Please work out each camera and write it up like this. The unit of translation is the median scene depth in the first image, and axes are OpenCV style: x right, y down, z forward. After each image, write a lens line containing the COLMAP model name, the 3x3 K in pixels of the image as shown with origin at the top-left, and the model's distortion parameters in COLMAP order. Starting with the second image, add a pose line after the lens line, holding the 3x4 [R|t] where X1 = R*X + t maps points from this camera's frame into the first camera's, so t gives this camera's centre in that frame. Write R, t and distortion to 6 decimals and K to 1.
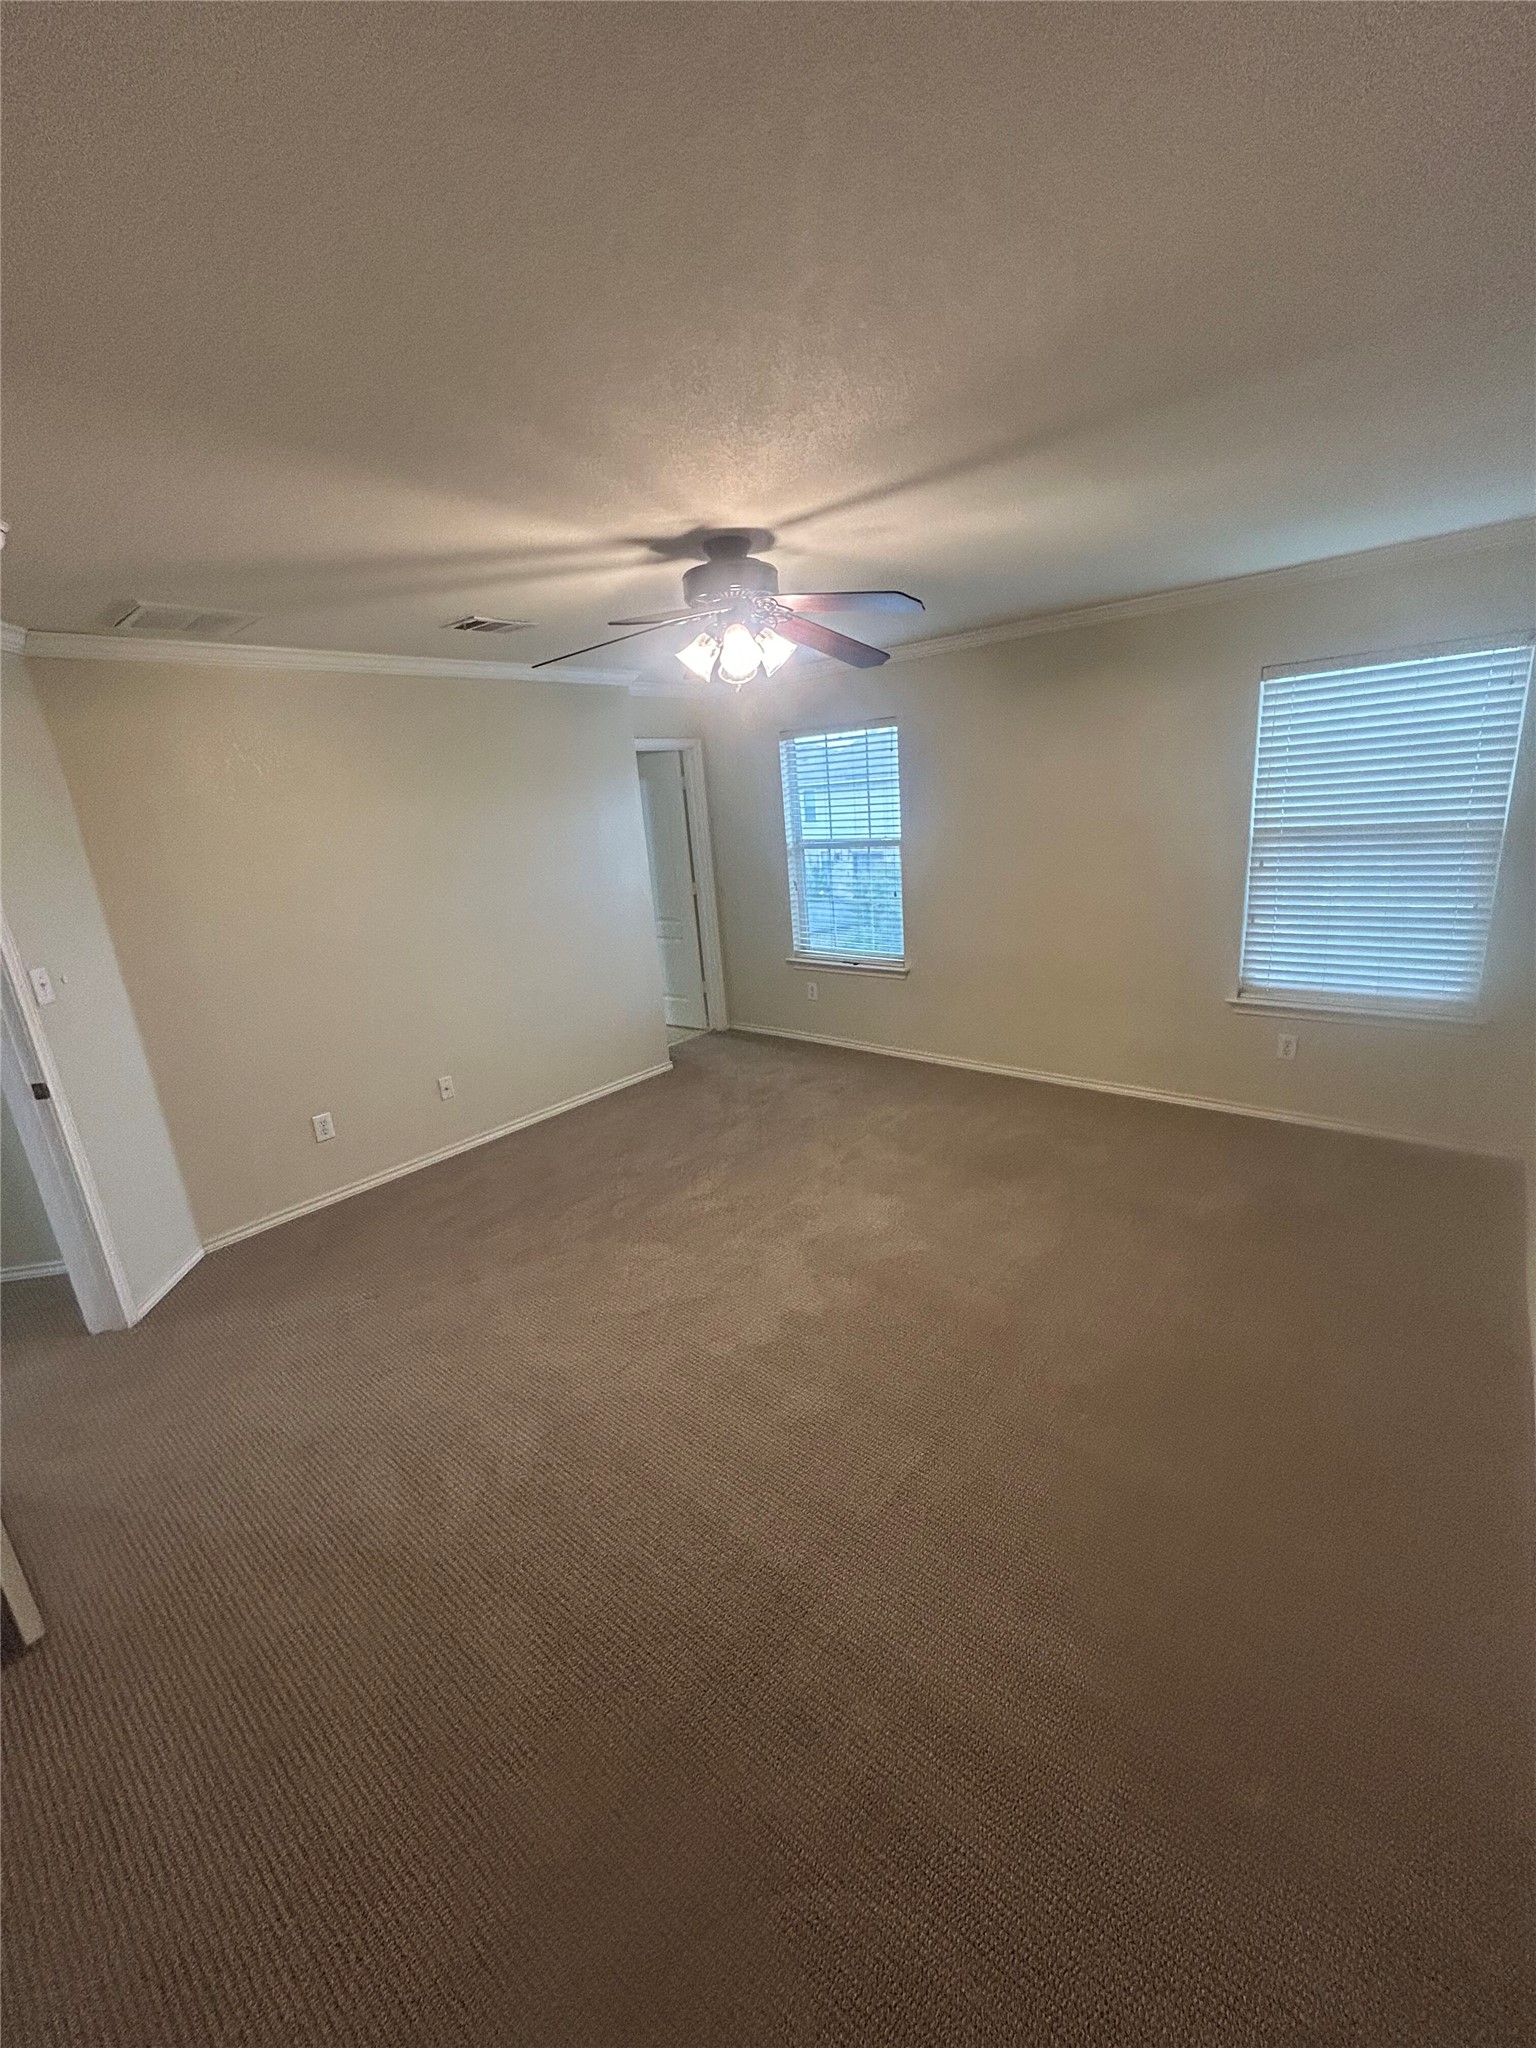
lens RADIAL K [[823.1, 0, 773.8], [0, 823.1, 1021.3], [0, 0, 1]] dist [0.000396, 0.000067]
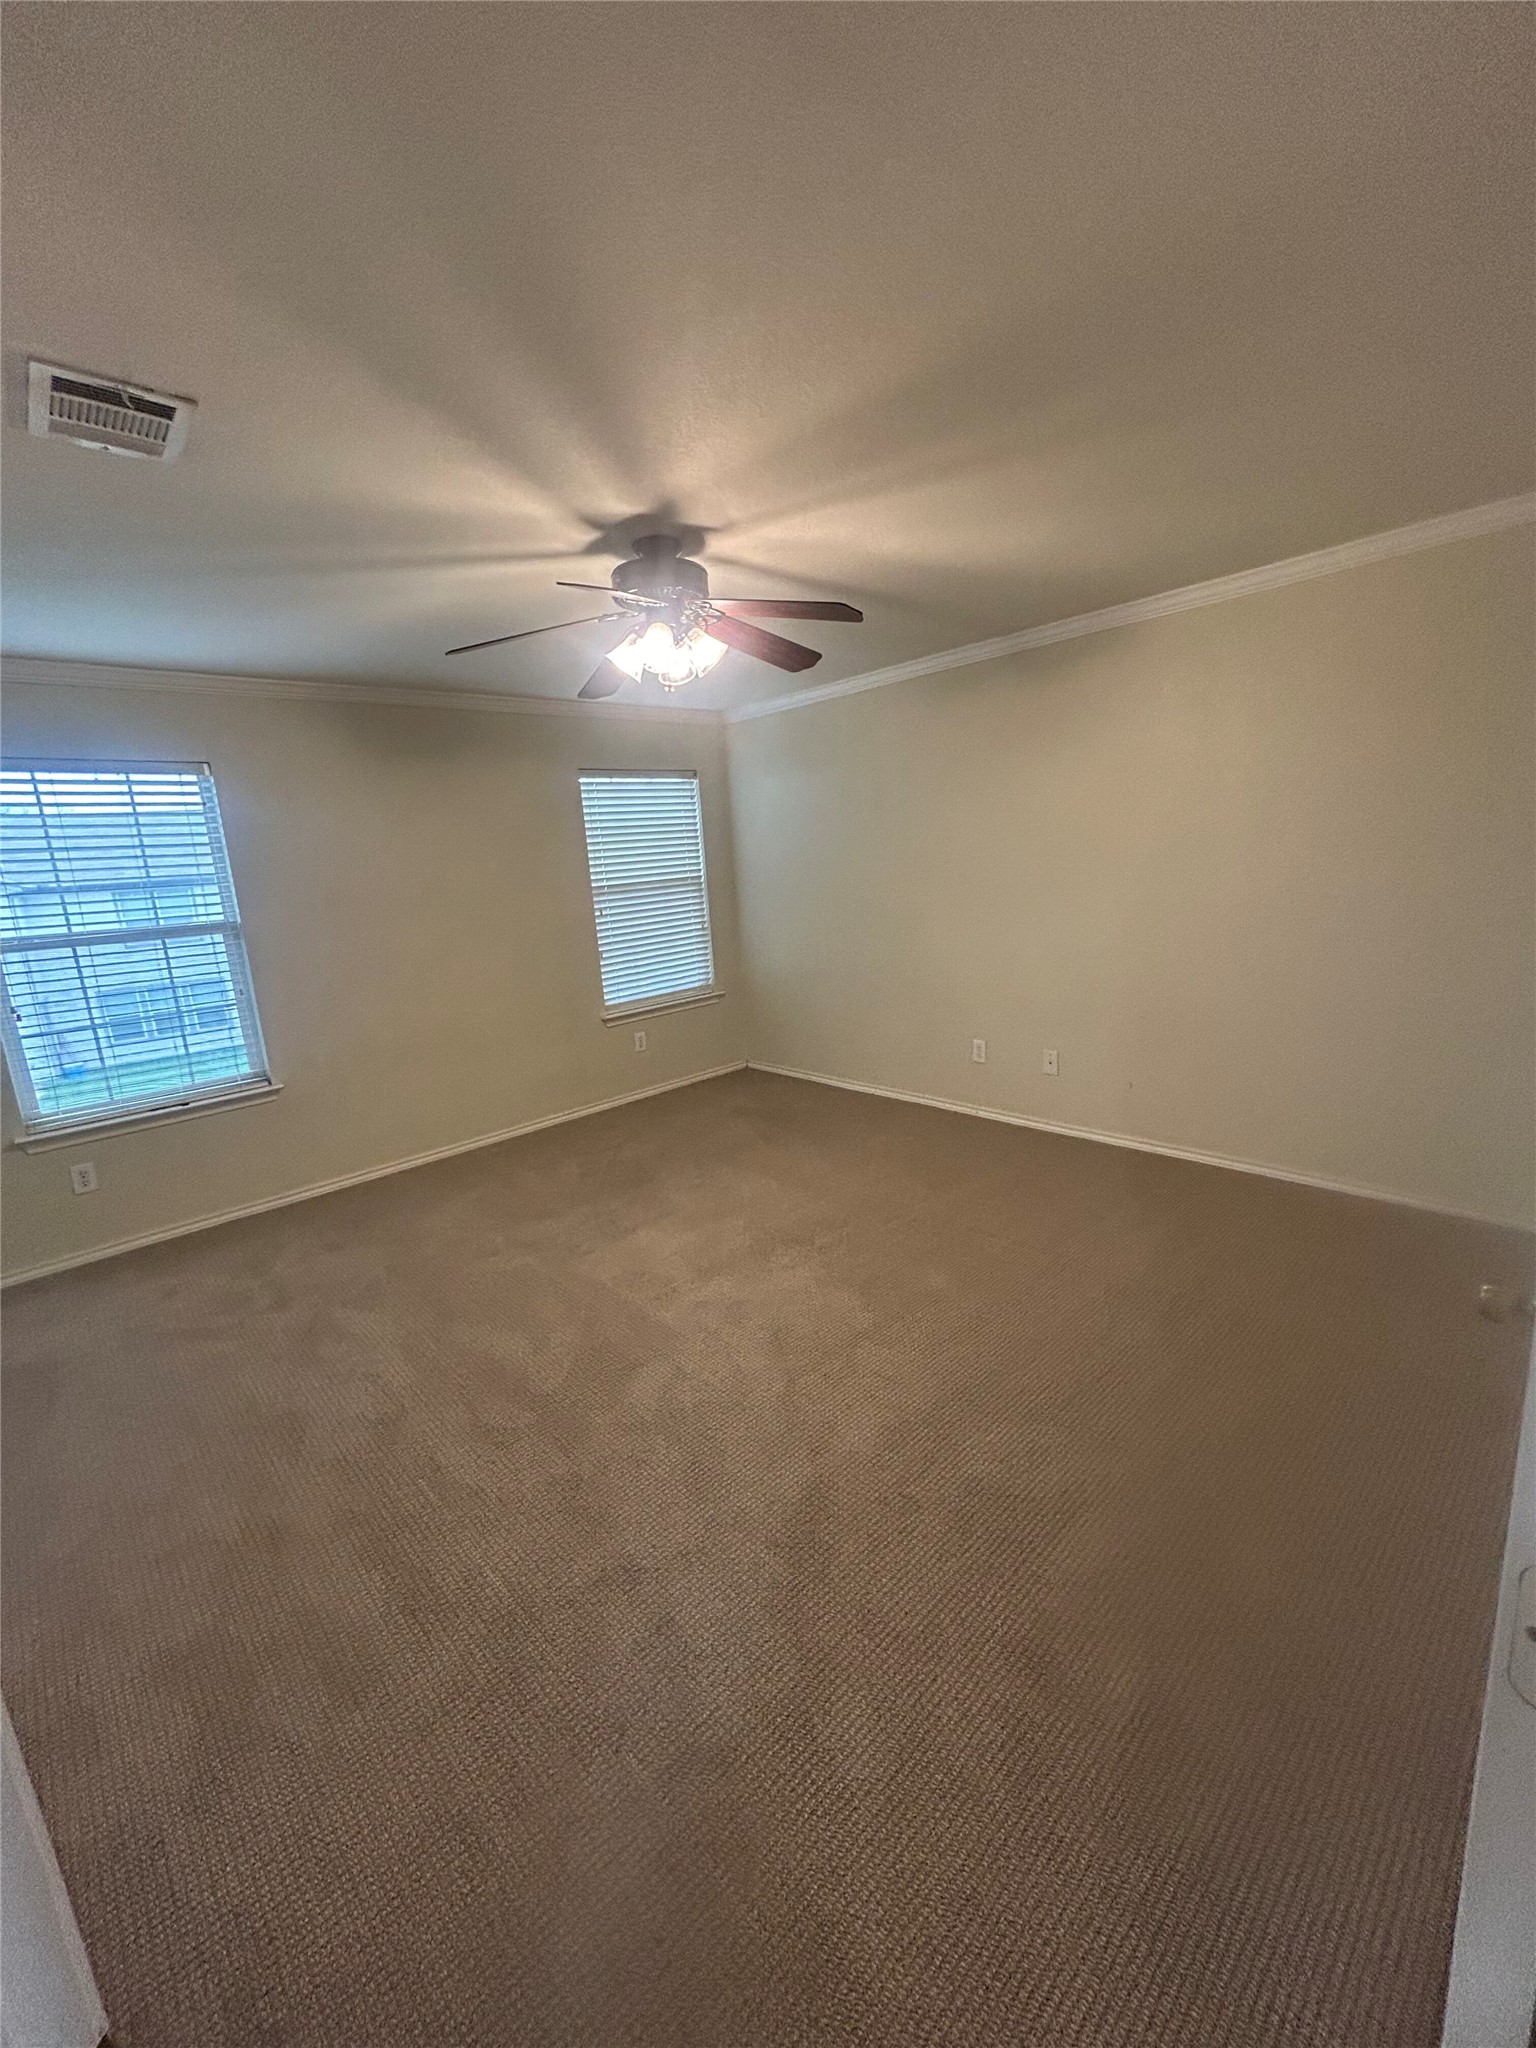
lens RADIAL K [[829.9, 0, 760.5], [0, 829.9, 1024.9], [0, 0, 1]] dist [-0.000043, 0.000197]
pose [[0.129425, -0.136437, 0.982158, -0.755350], [0.322877, 0.942308, 0.088354, -0.056026], [-0.937550, 0.305681, 0.166011, 0.611426]]
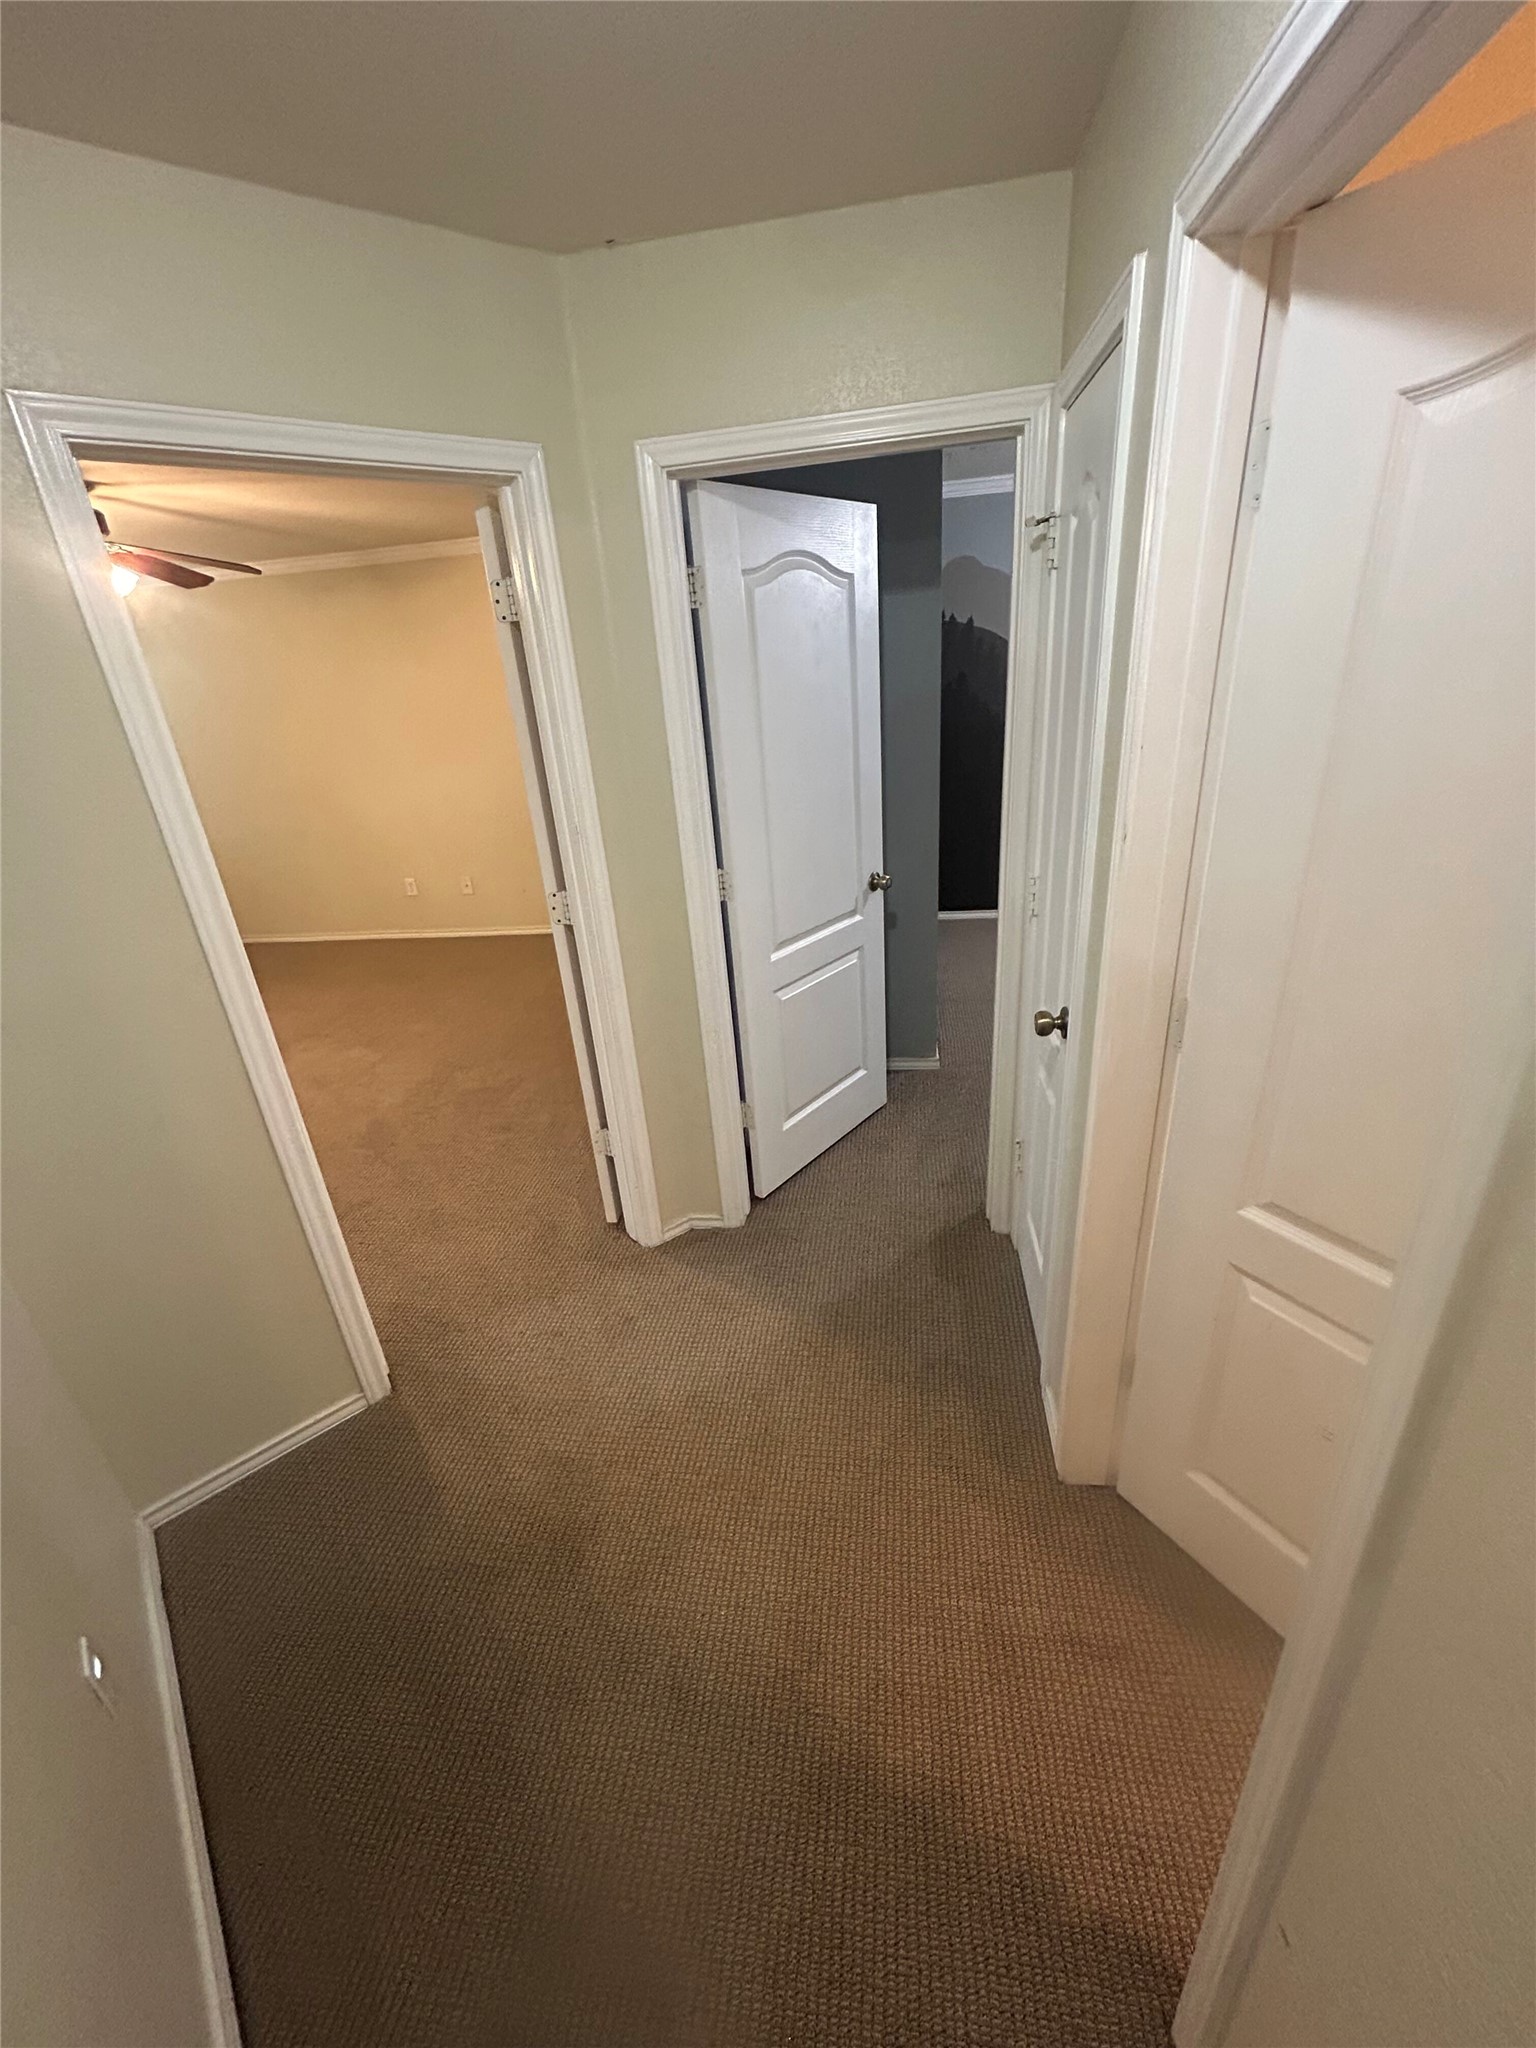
lens RADIAL K [[829.9, 0, 760.5], [0, 829.9, 1024.9], [0, 0, 1]] dist [-0.000043, 0.000197]
pose [[-0.517404, -0.236272, 0.822477, -1.234143], [0.339785, 0.825391, 0.450861, -0.076991], [-0.785391, 0.512742, -0.346779, 0.686509]]
